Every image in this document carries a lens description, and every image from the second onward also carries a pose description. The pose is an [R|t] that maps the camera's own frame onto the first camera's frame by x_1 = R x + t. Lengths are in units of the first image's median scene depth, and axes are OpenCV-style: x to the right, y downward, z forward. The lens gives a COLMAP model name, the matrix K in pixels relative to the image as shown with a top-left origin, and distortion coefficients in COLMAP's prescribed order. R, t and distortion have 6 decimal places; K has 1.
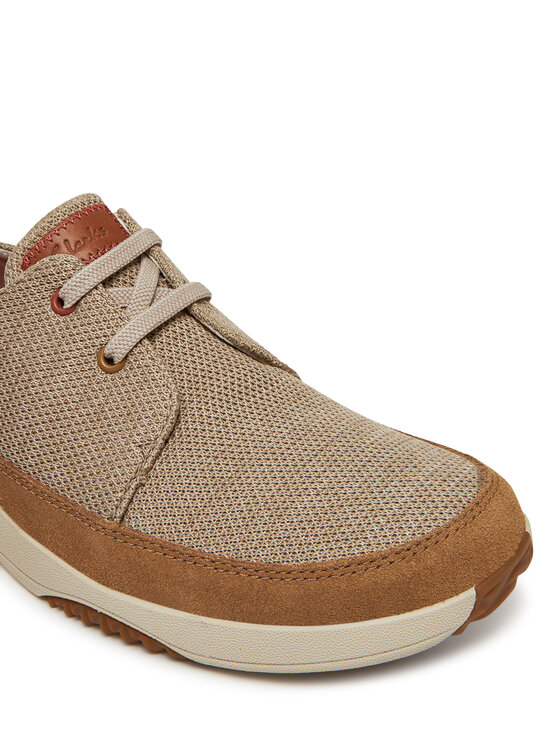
lens RADIAL K [[1475.8, 0, 280.0], [0, 1475.8, 373.0], [0, 0, 1]] dist [-0.032443, -0.025887]
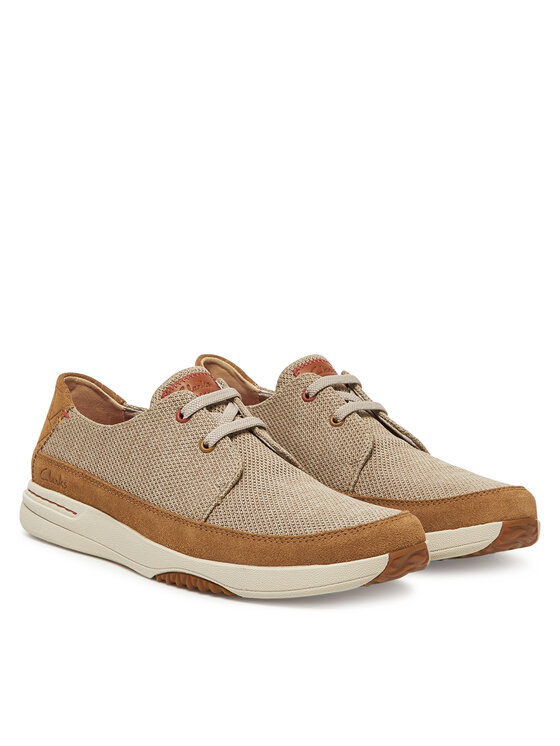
lens RADIAL K [[1146.7, 0, 280.0], [0, 1146.7, 373.0], [0, 0, 1]] dist [-0.001977, -0.000386]
pose [[0.994985, 0.085836, -0.051348, 0.038755], [-0.094049, 0.977619, -0.188188, 0.165420], [0.034046, 0.192074, 0.980790, -0.394238]]
